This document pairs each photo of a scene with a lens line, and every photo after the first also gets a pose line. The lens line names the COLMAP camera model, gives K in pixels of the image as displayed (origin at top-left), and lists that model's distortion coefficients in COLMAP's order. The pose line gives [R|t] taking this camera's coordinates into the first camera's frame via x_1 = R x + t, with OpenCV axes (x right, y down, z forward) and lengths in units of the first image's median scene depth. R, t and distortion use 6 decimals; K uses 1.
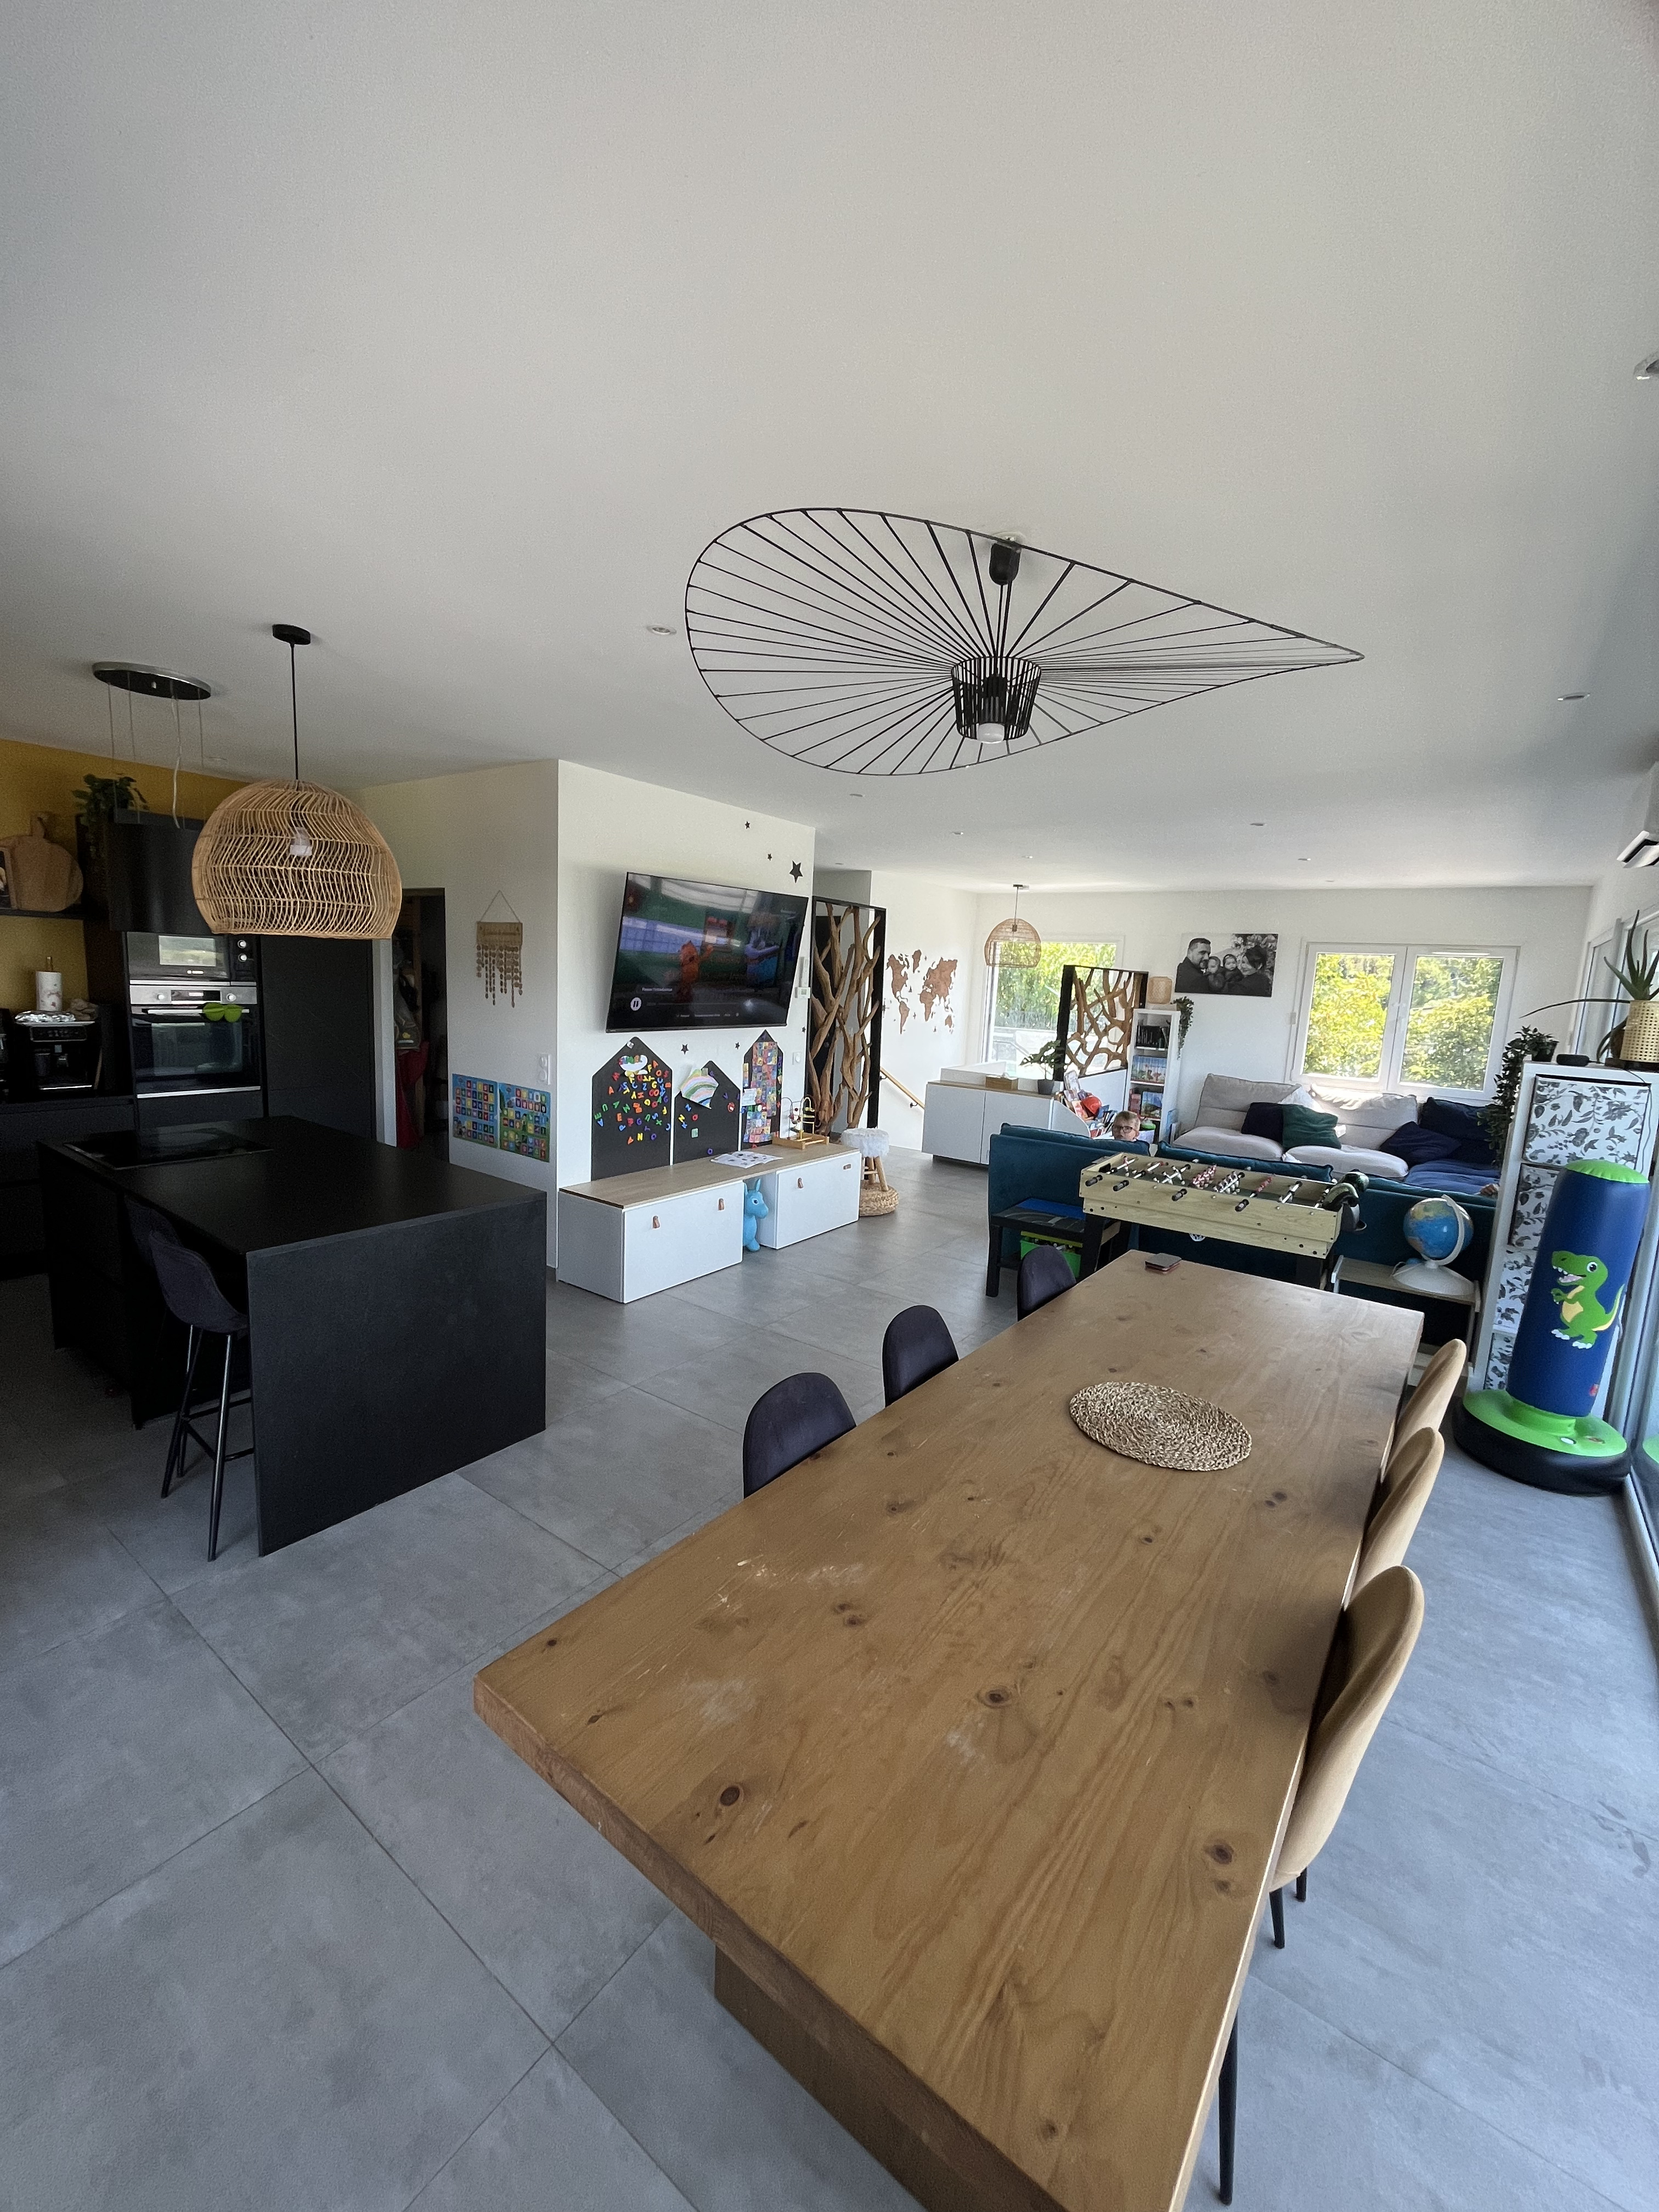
lens RADIAL K [[891.2, 0, 817.8], [0, 891.2, 1107.4], [0, 0, 1]] dist [-0.018369, -0.000141]
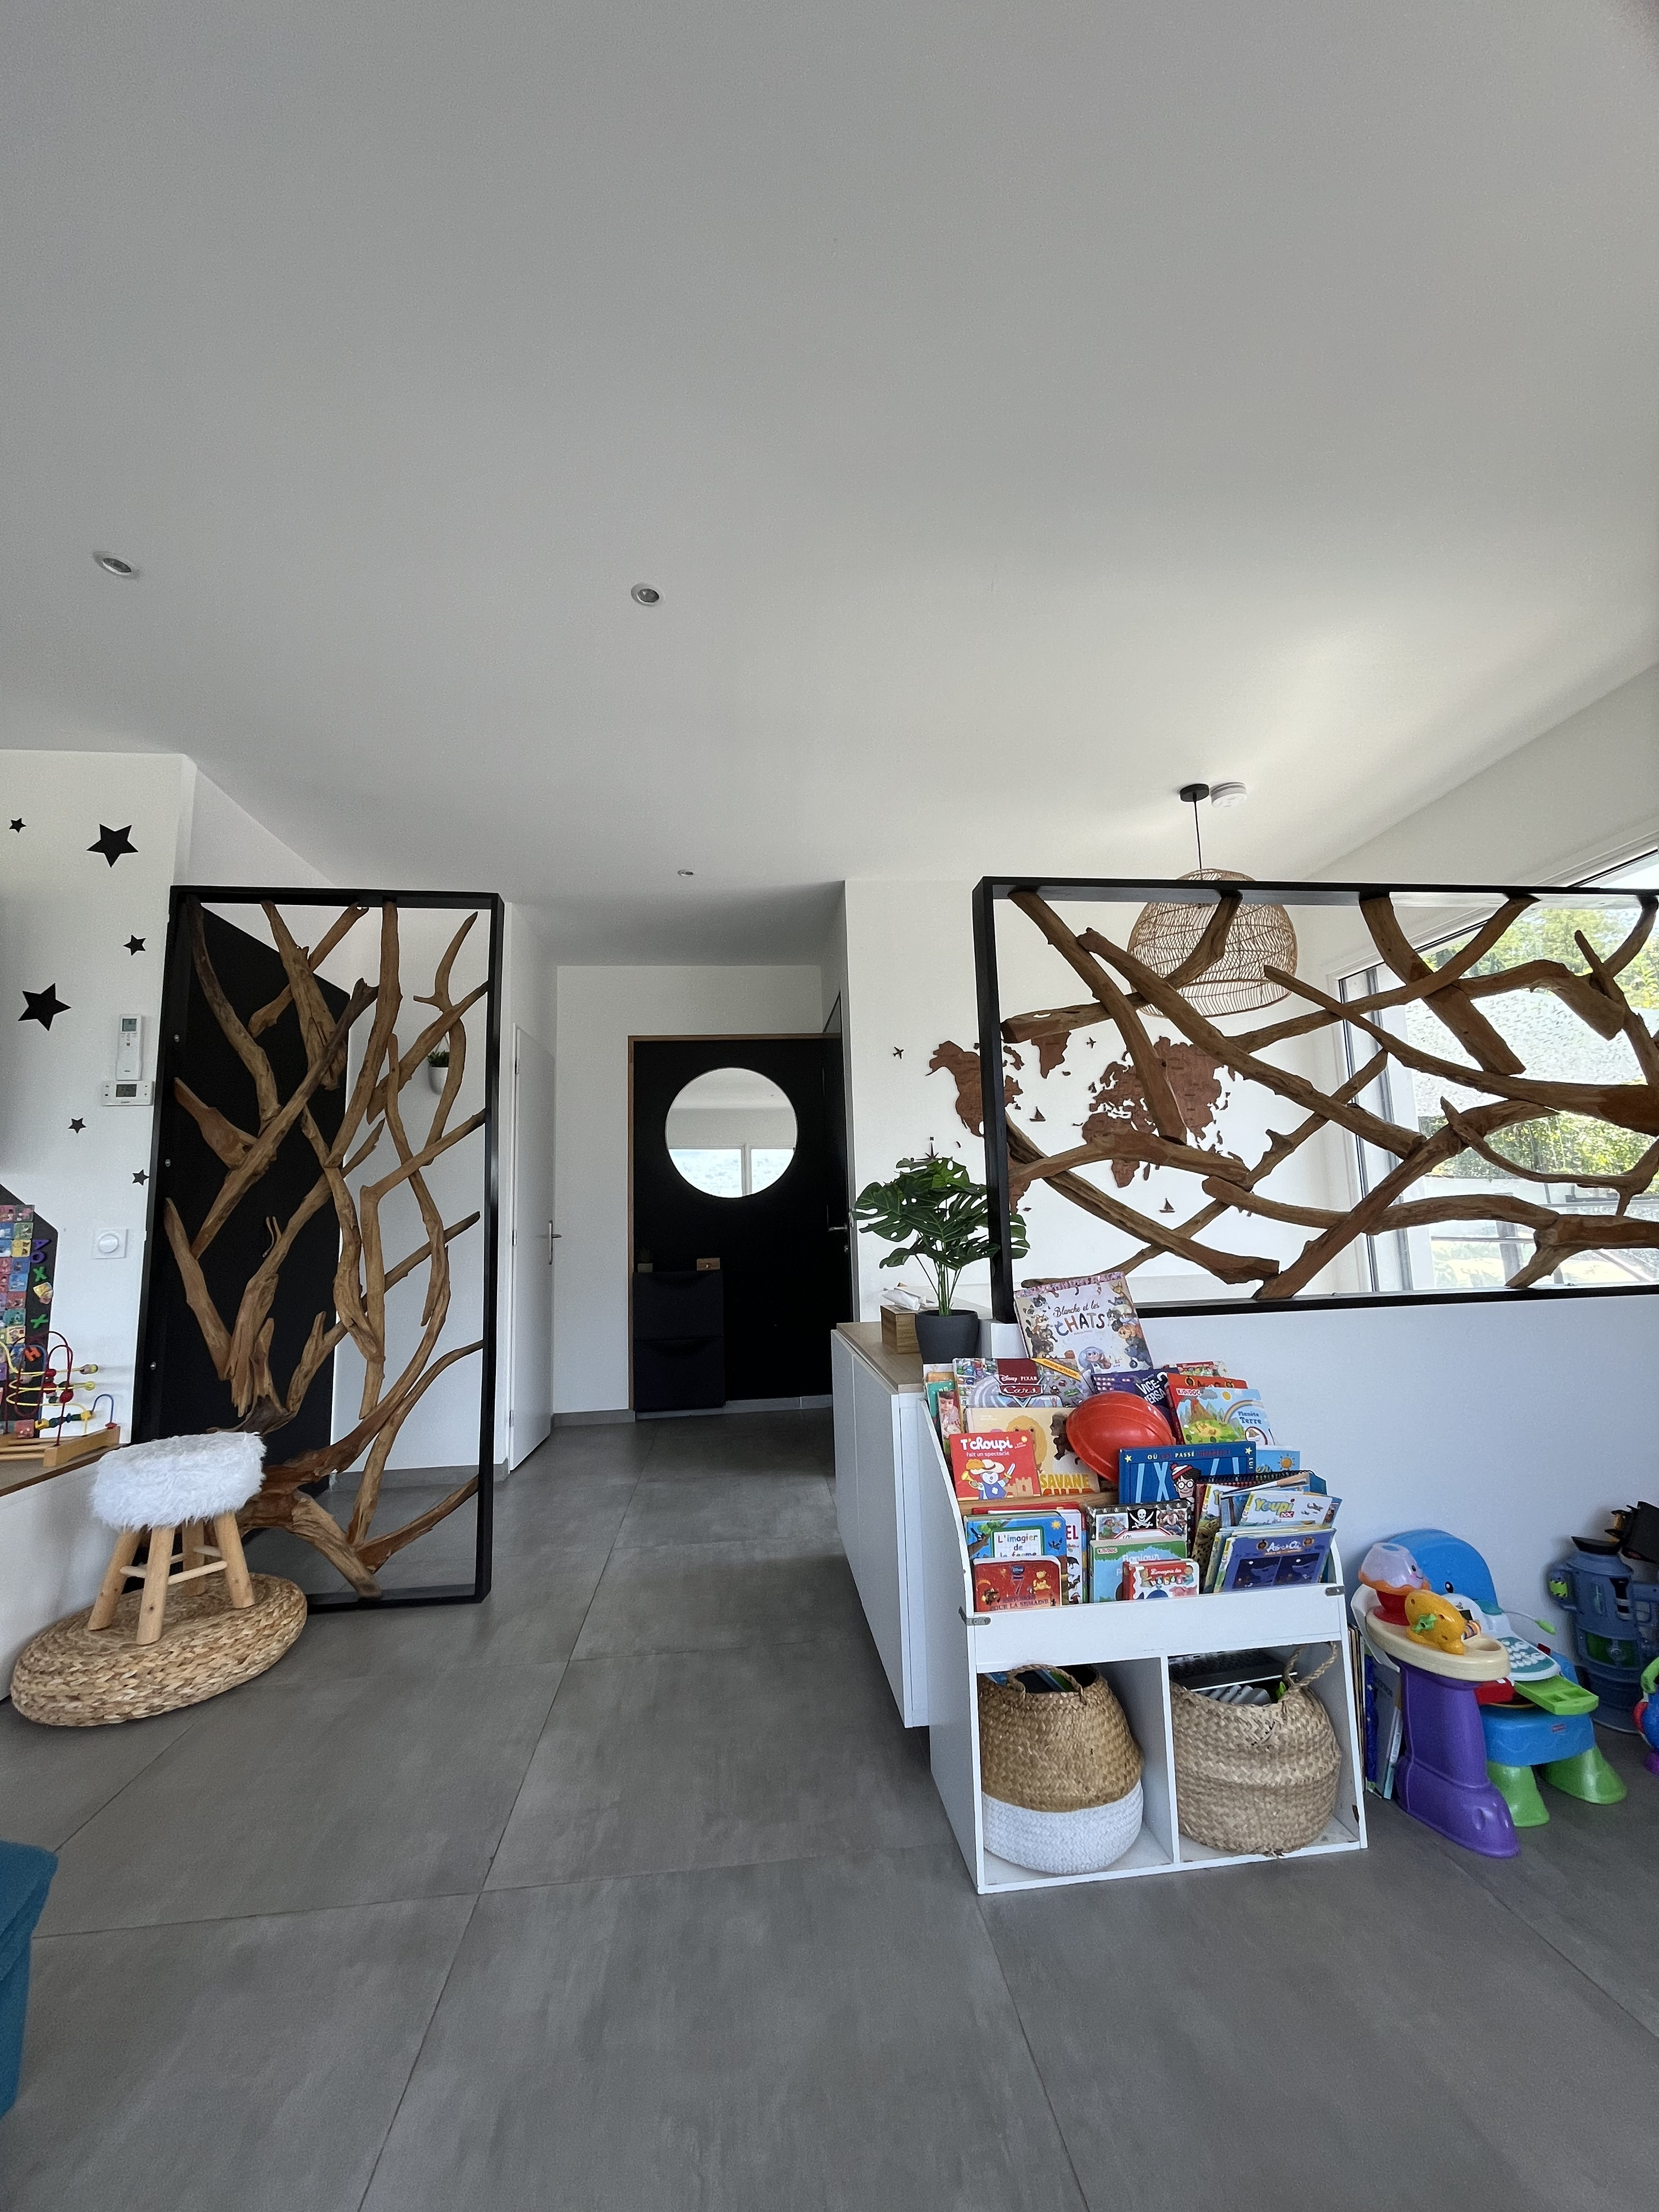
lens RADIAL K [[891.2, 0, 829.1], [0, 891.2, 1108.8], [0, 0, 1]] dist [-0.018369, -0.000141]
pose [[0.666475, -0.160153, -0.728123, 0.349761], [-0.050955, 0.964585, -0.258804, -0.017138], [0.743784, 0.209588, 0.634711, 0.639500]]
